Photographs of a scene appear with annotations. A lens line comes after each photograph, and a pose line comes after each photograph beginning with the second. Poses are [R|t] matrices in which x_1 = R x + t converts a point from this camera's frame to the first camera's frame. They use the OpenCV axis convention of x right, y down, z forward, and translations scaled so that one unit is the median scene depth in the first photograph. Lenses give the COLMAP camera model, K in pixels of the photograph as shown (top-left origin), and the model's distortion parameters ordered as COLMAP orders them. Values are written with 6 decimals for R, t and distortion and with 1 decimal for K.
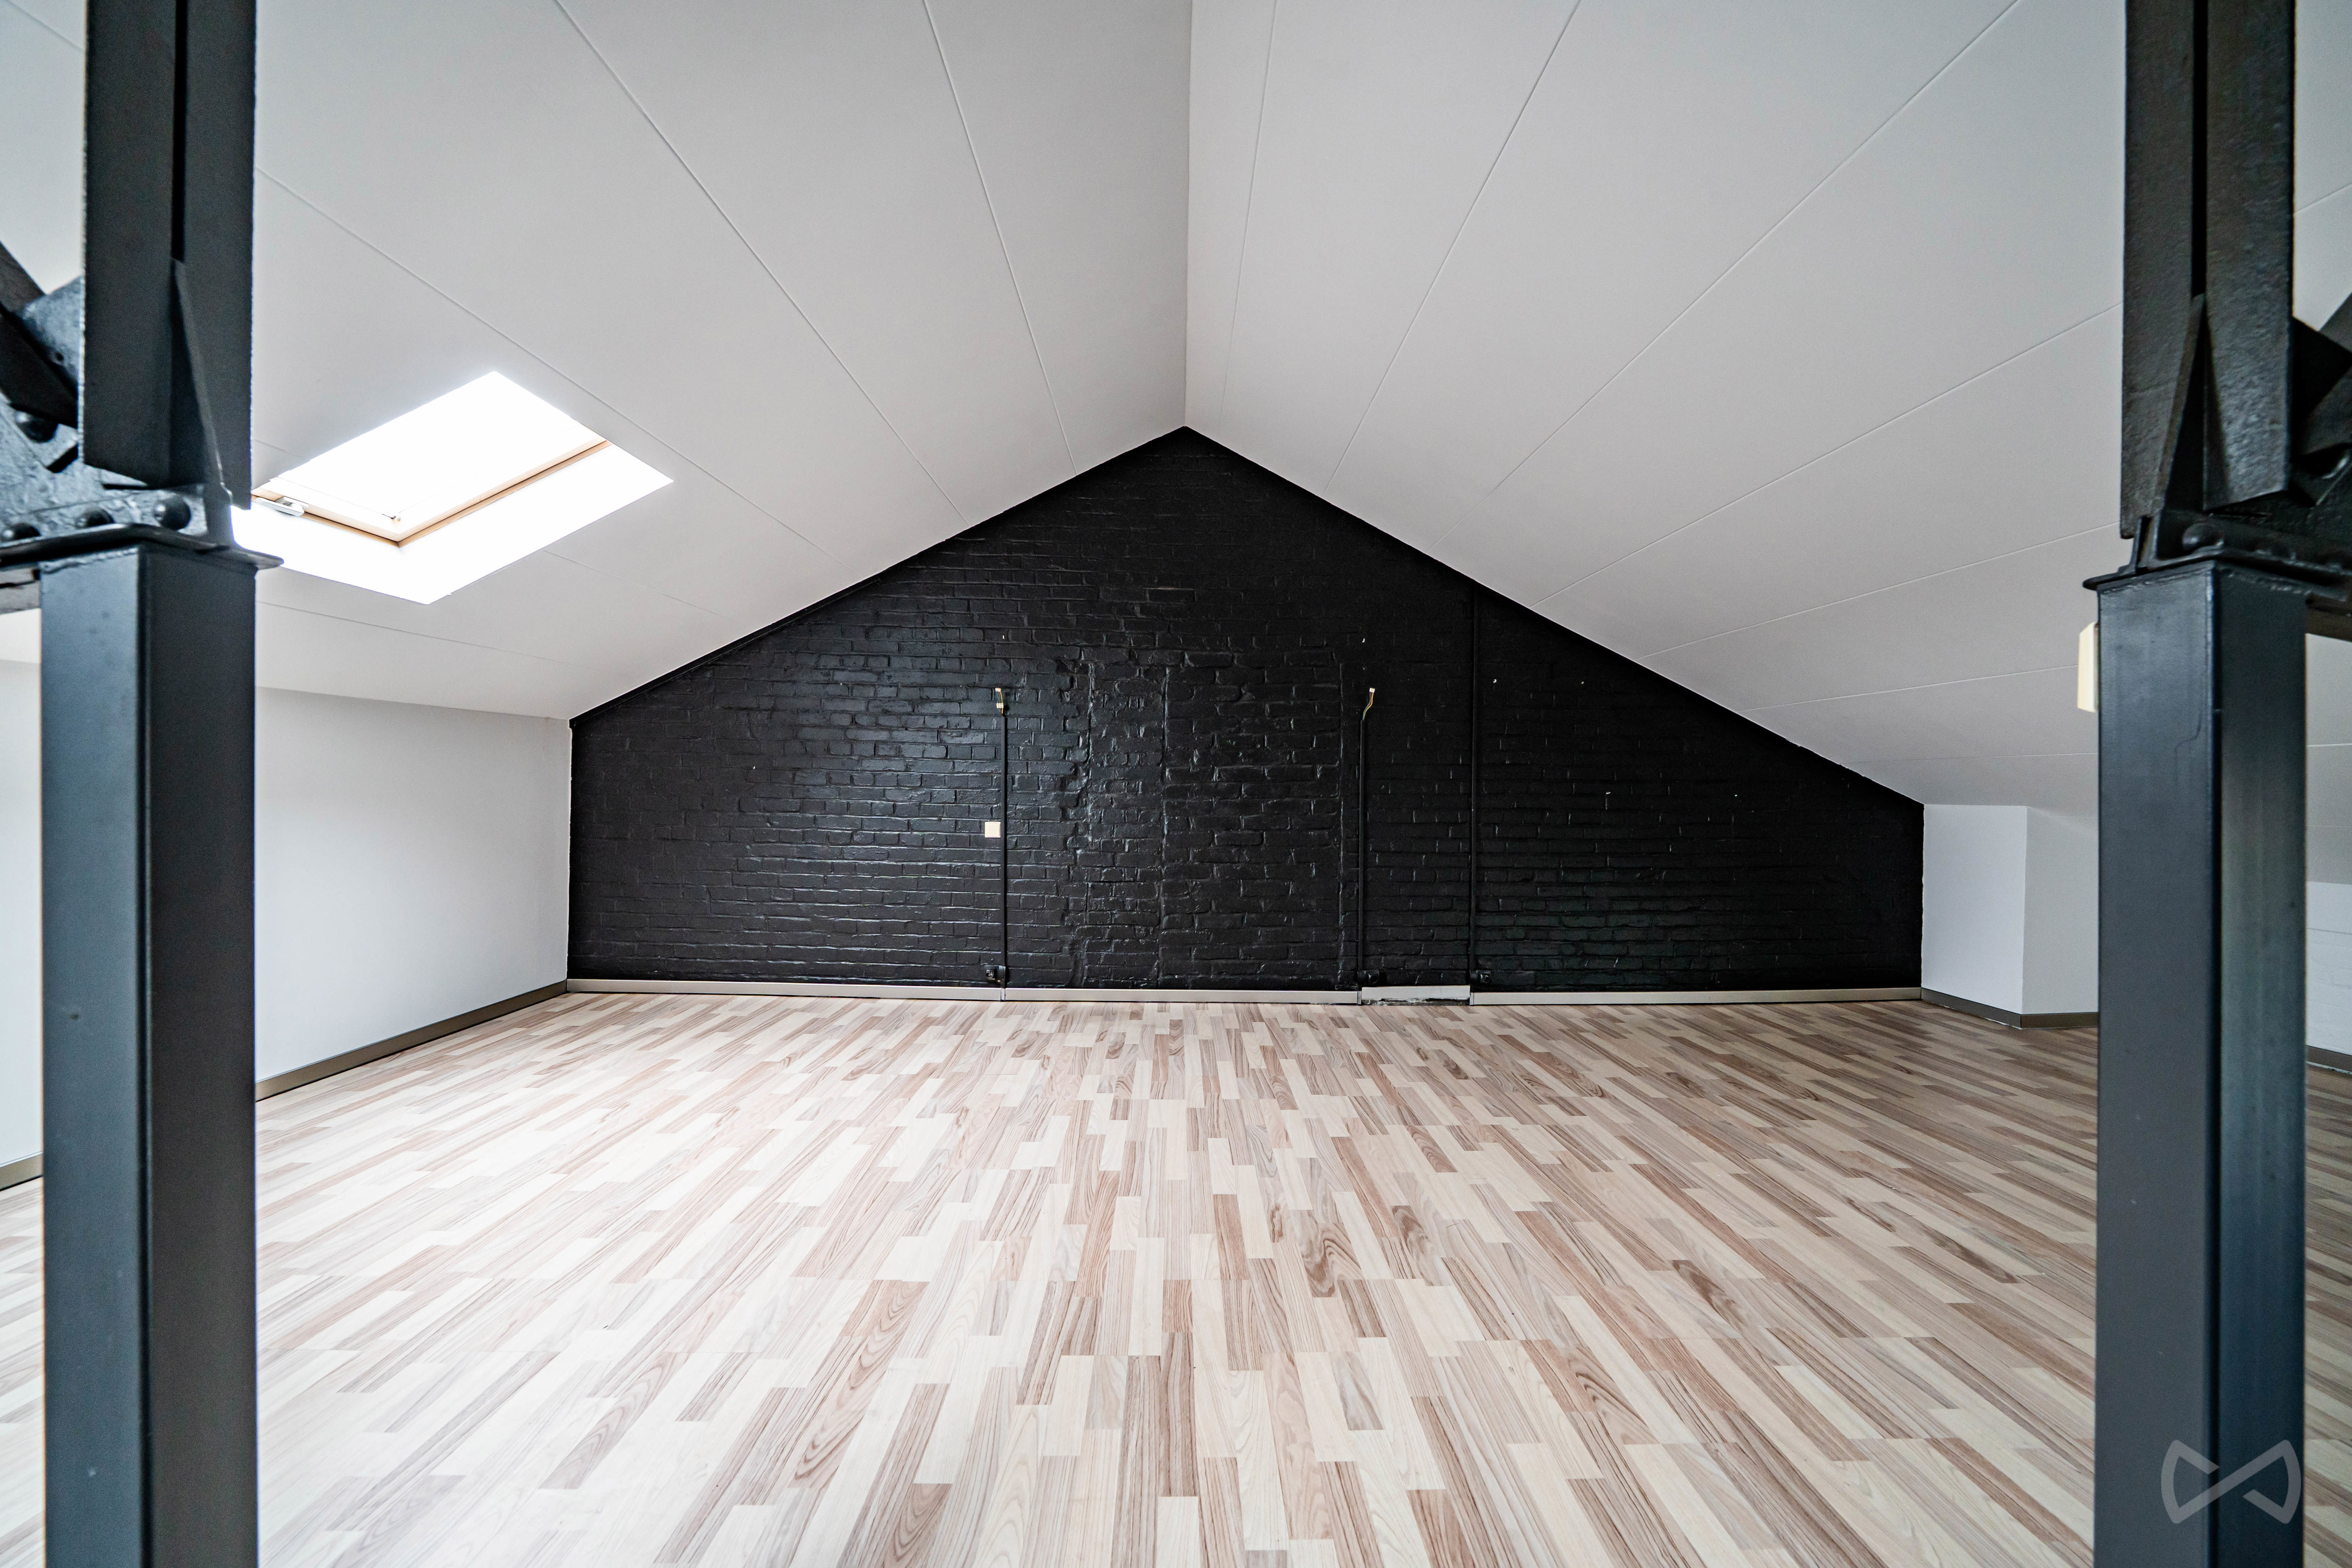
lens RADIAL K [[811.3, 0, 1176.0], [0, 811.3, 784.0], [0, 0, 1]] dist [-0.000126, 0.000017]
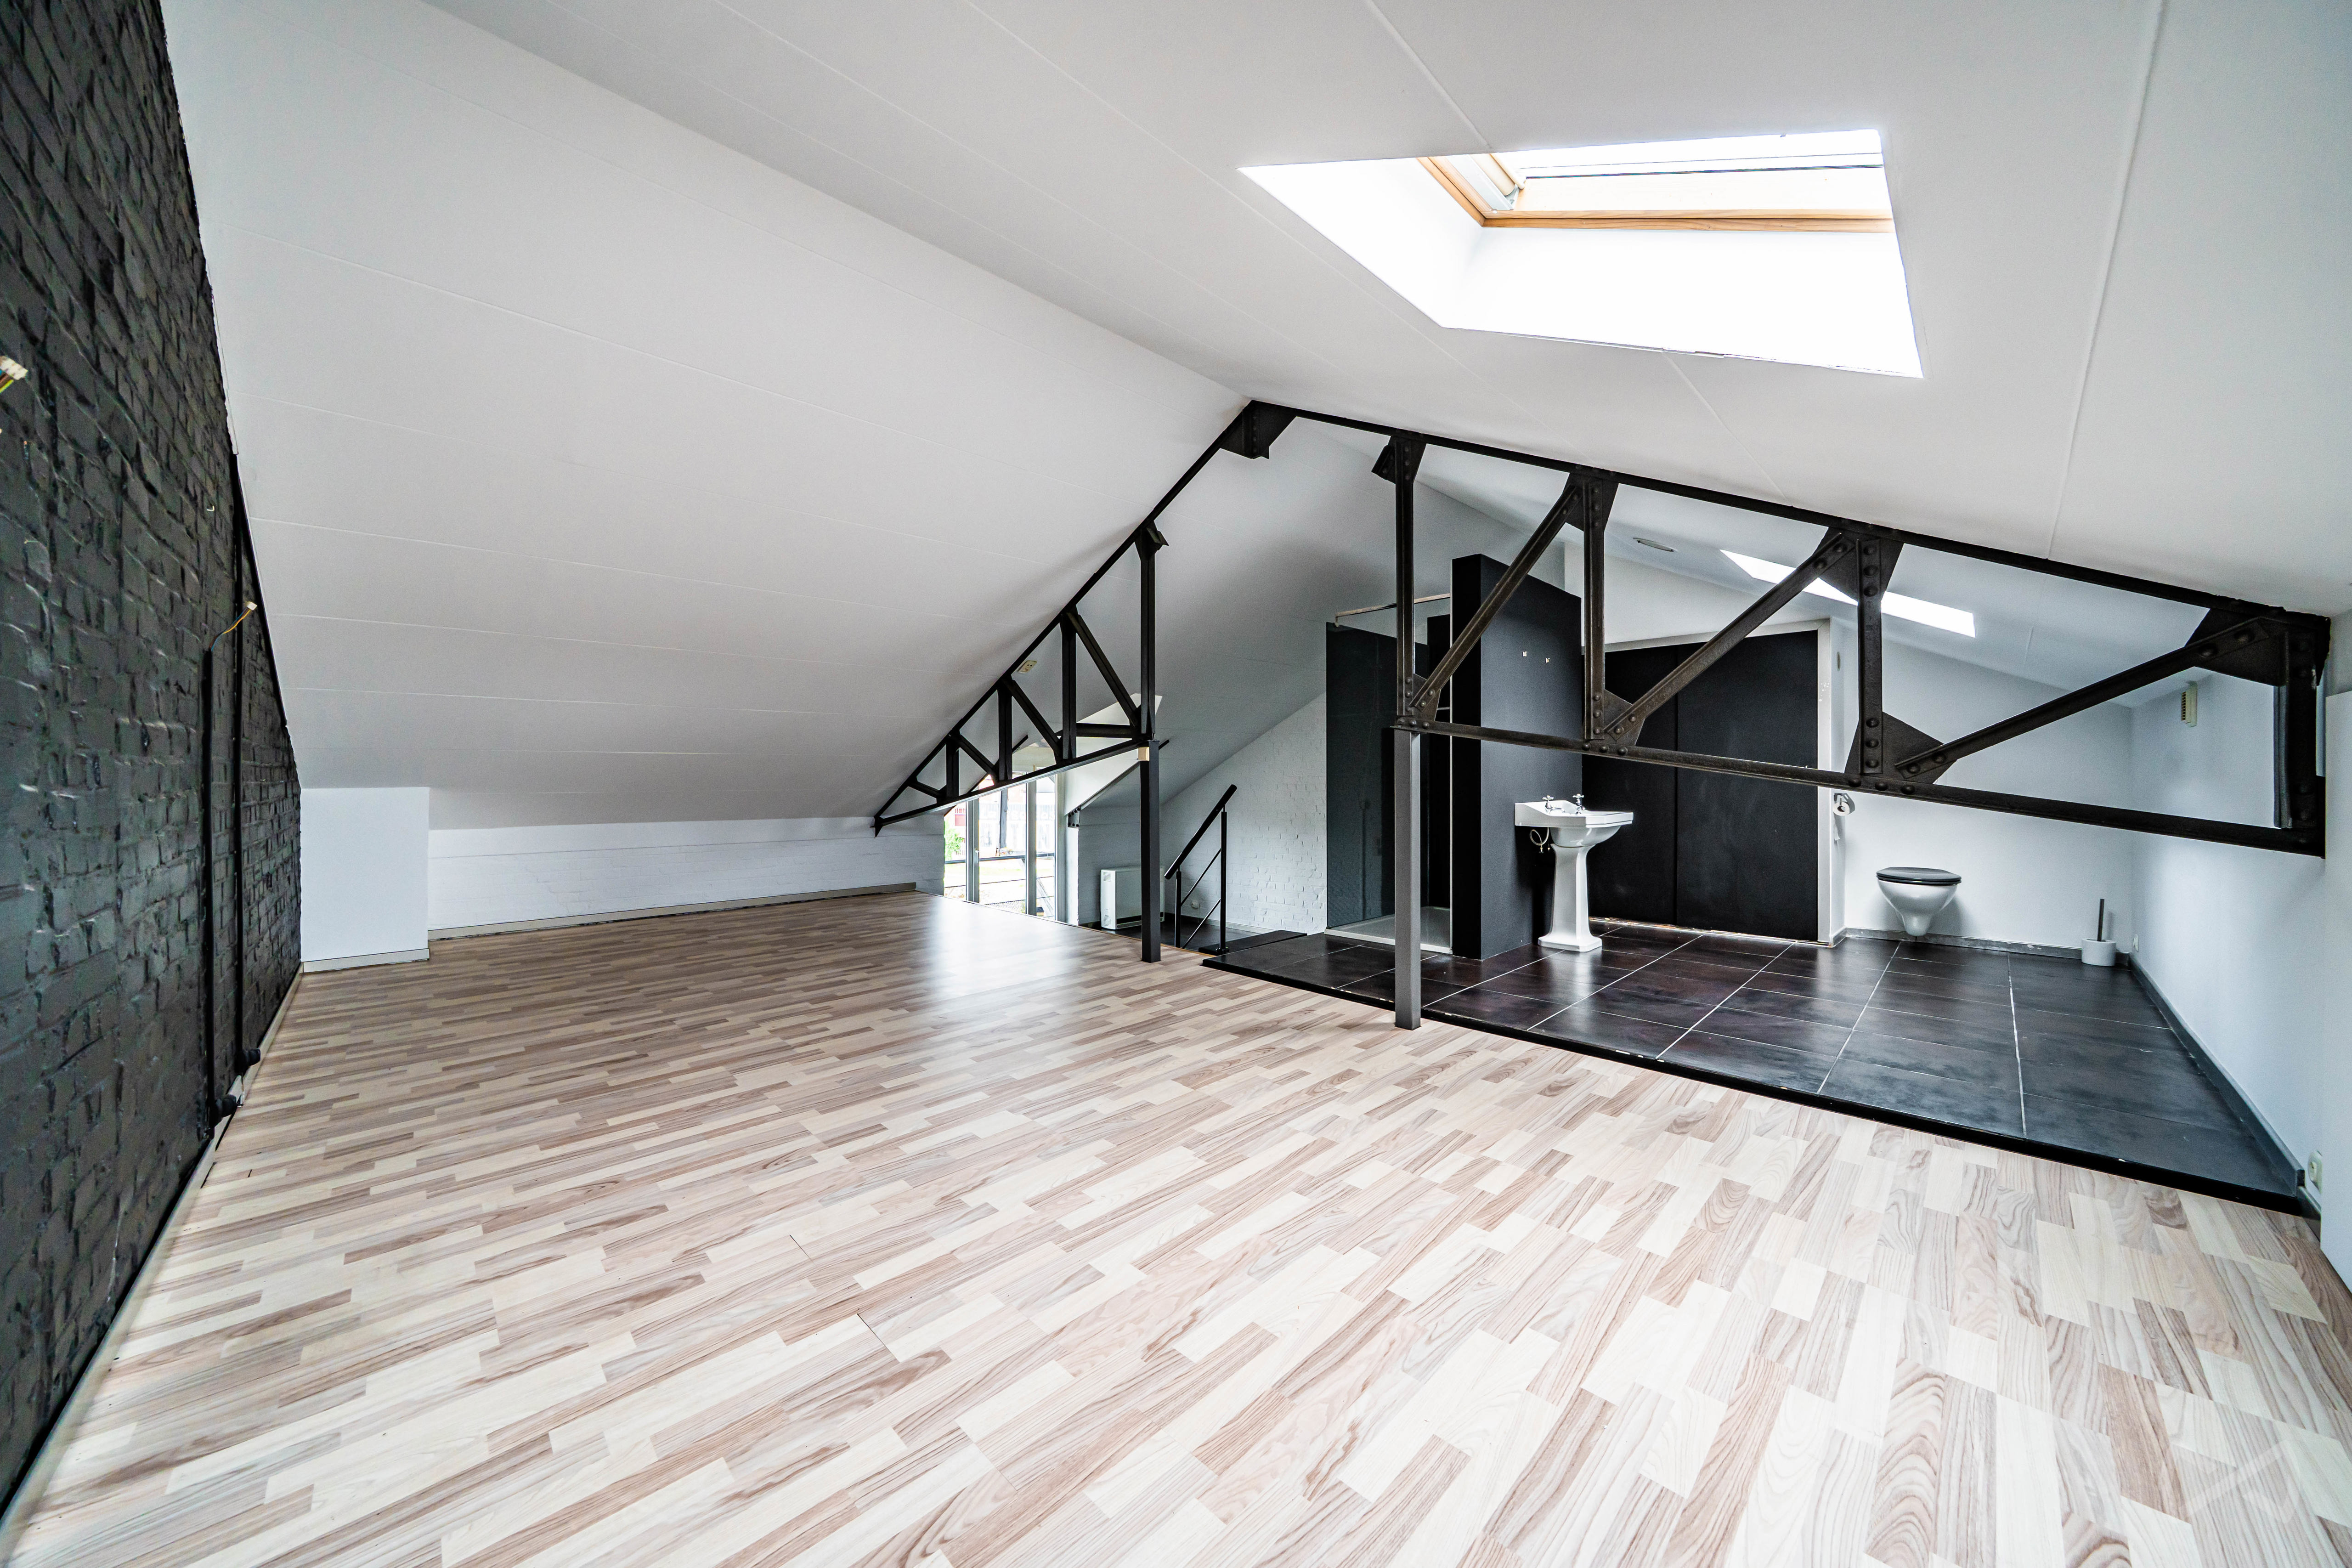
lens RADIAL K [[801.5, 0, 1176.8], [0, 801.5, 777.1], [0, 0, 1]] dist [-0.001929, -0.000119]
pose [[-0.694363, -0.002372, 0.719621, -0.897682], [-0.002265, 0.999997, 0.001110, 0.007342], [-0.719621, -0.000859, -0.694366, 1.294585]]
